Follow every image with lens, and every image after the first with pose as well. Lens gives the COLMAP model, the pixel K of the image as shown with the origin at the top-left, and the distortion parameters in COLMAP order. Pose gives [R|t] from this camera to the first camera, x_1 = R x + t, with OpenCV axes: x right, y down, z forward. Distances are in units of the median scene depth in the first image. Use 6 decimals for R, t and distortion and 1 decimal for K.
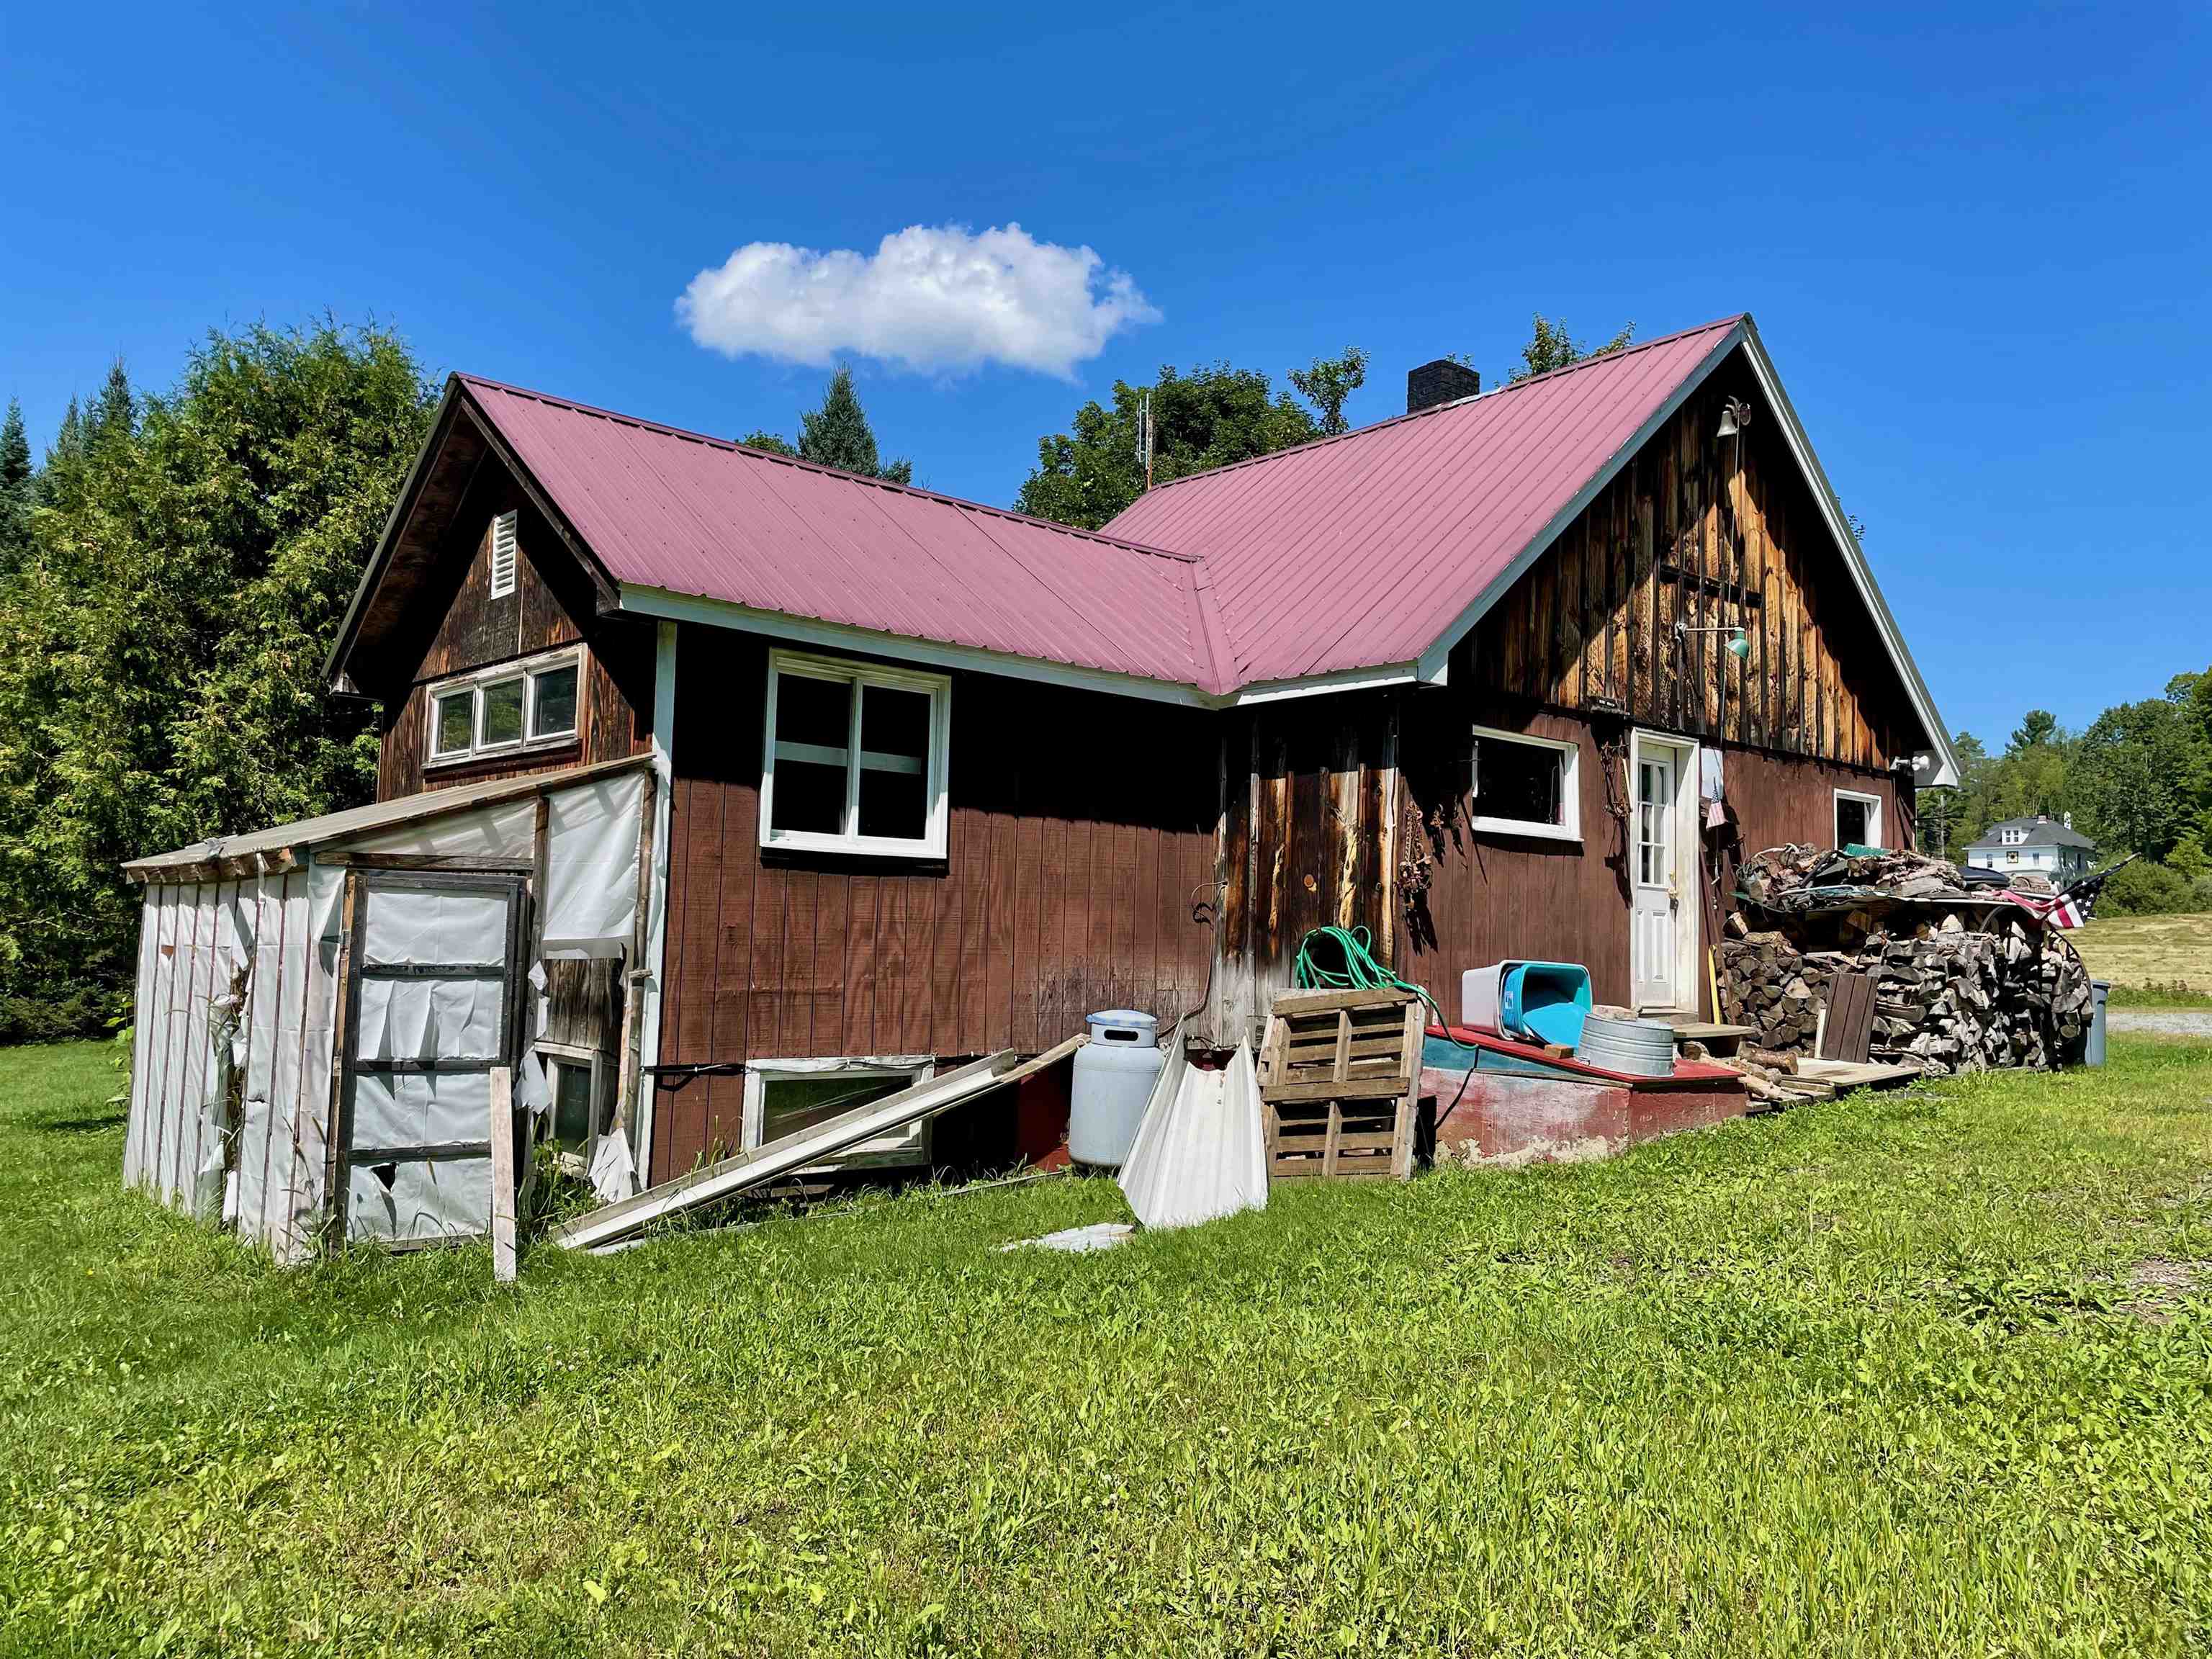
lens RADIAL K [[1662.4, 0, 1108.9], [0, 1662.4, 815.4], [0, 0, 1]] dist [0.076591, -0.101691]
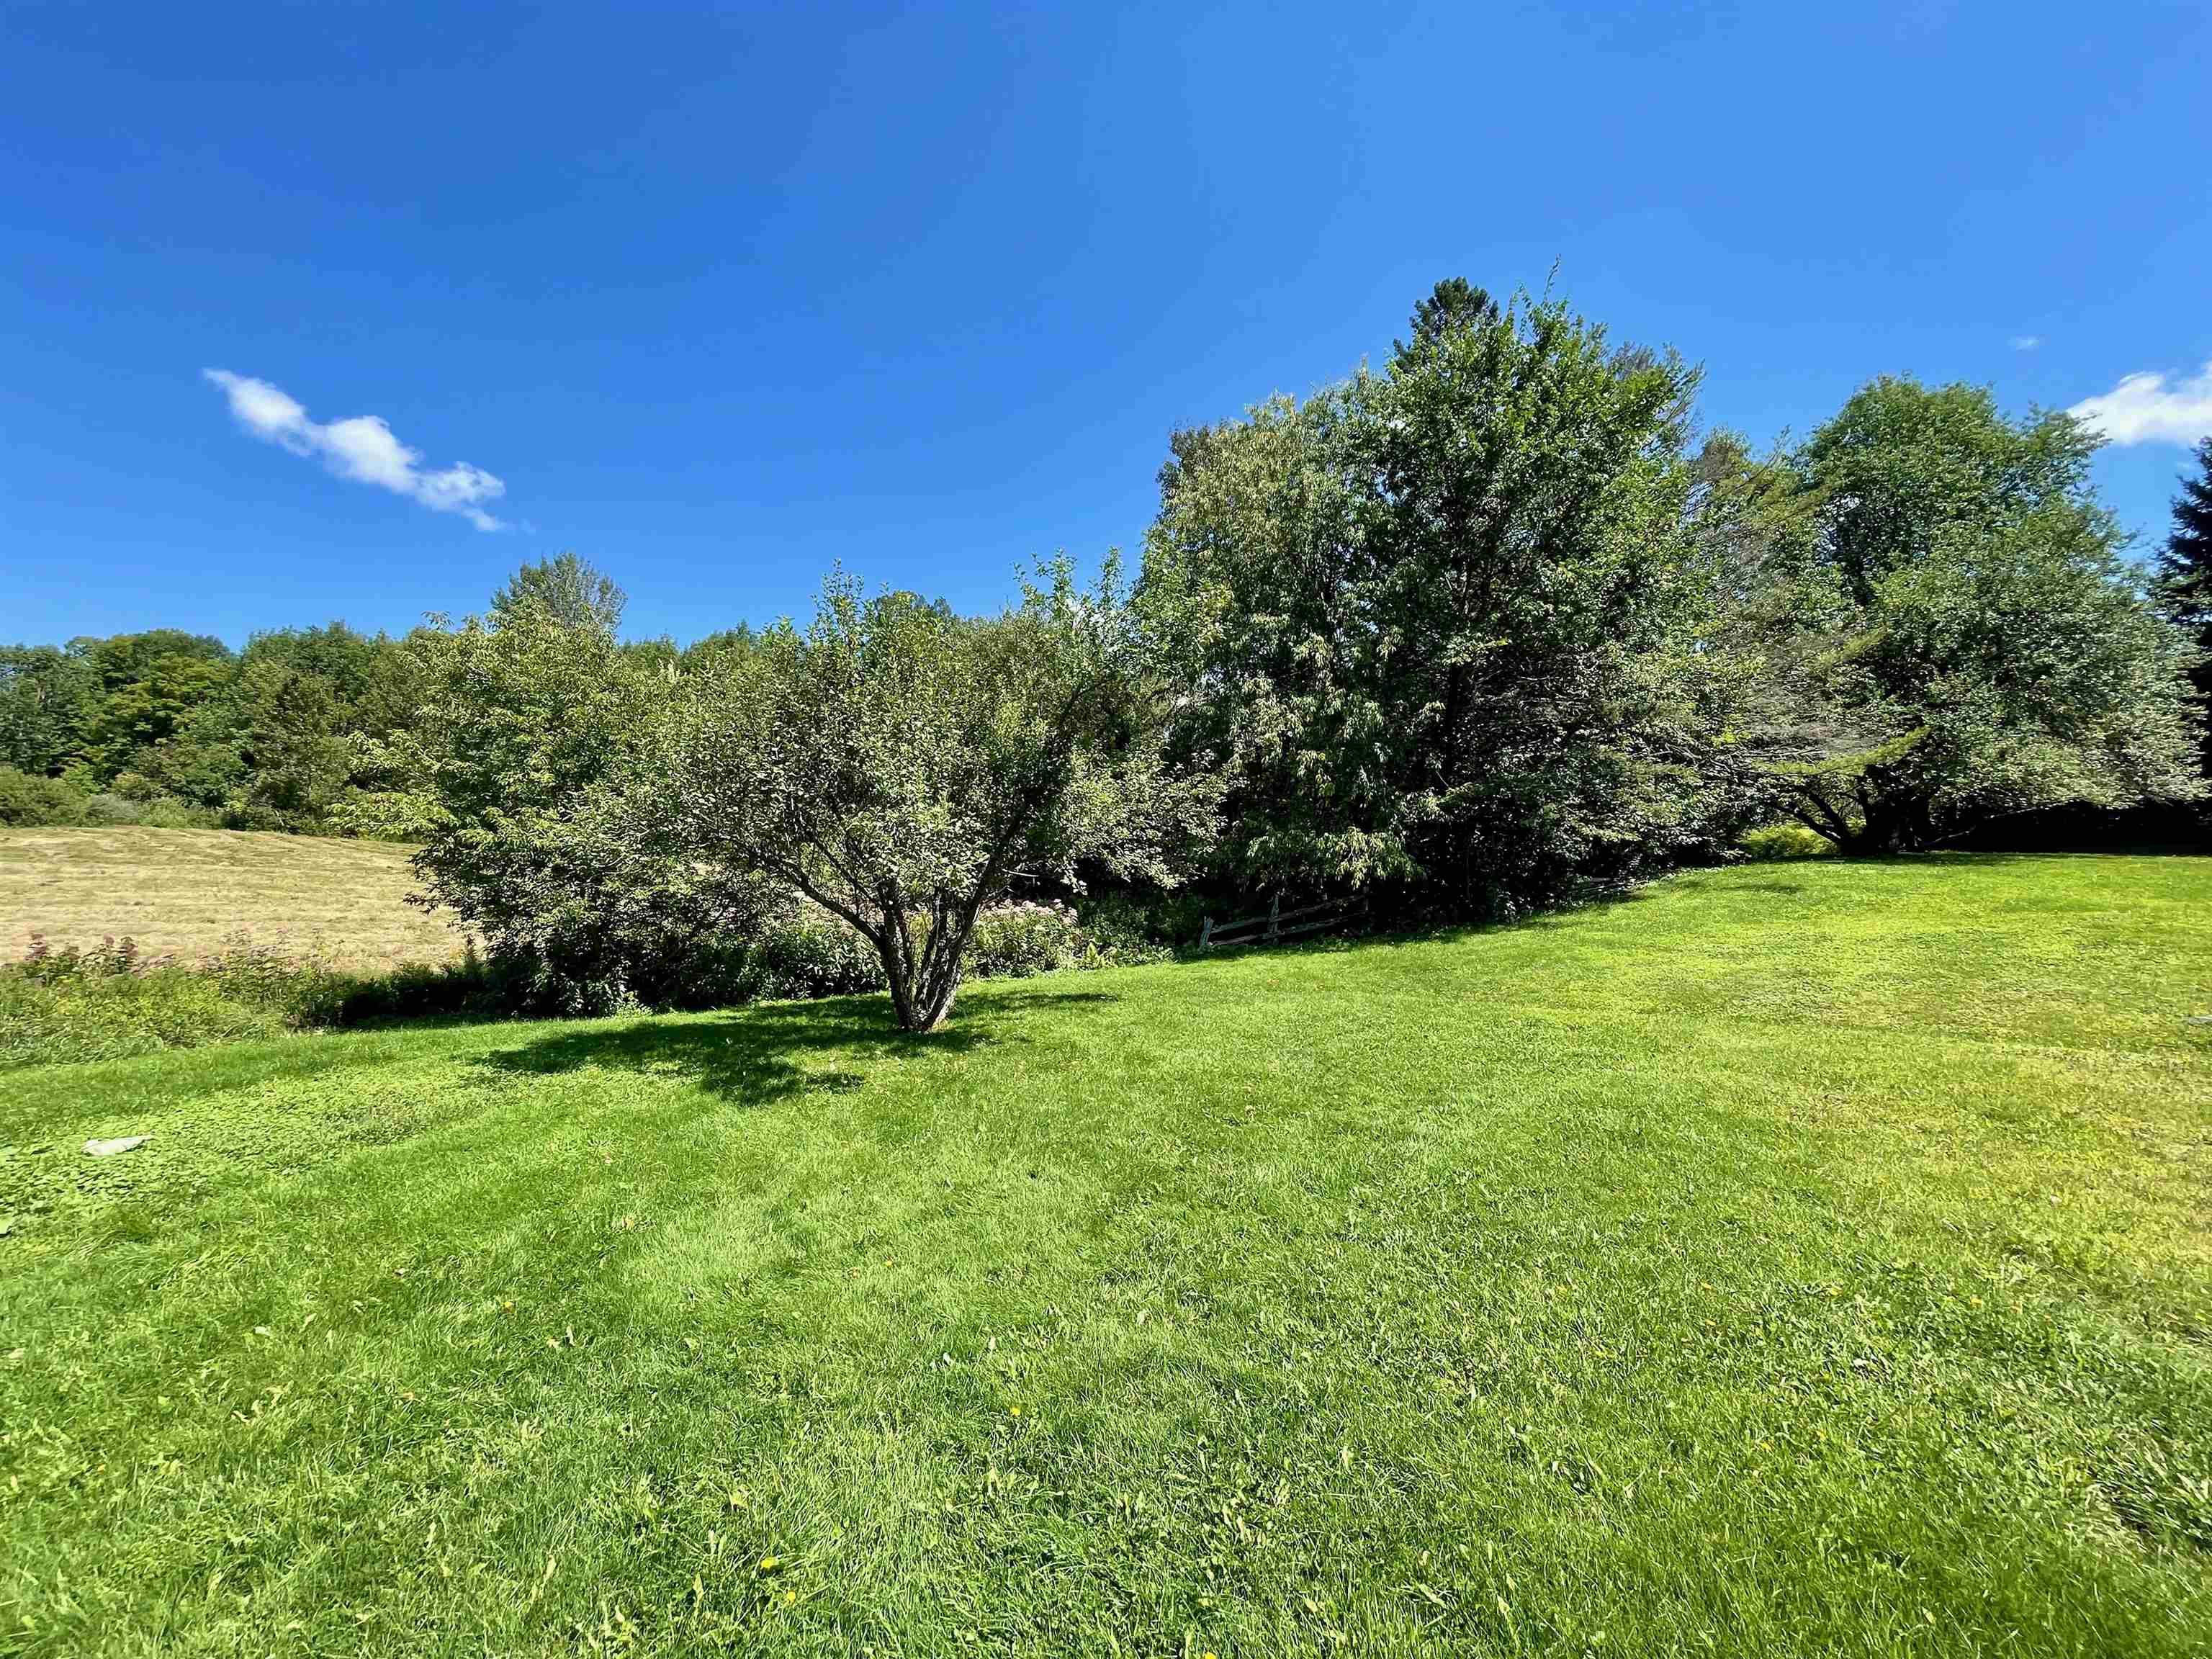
lens RADIAL K [[890.8, 0, 1110.4], [0, 890.8, 821.4], [0, 0, 1]] dist [-0.004385, 0.000157]
pose [[0.129235, 0.046945, 0.990502, 0.221315], [-0.083847, 0.995819, -0.036257, 0.024625], [-0.988063, -0.078365, 0.132631, 0.366464]]
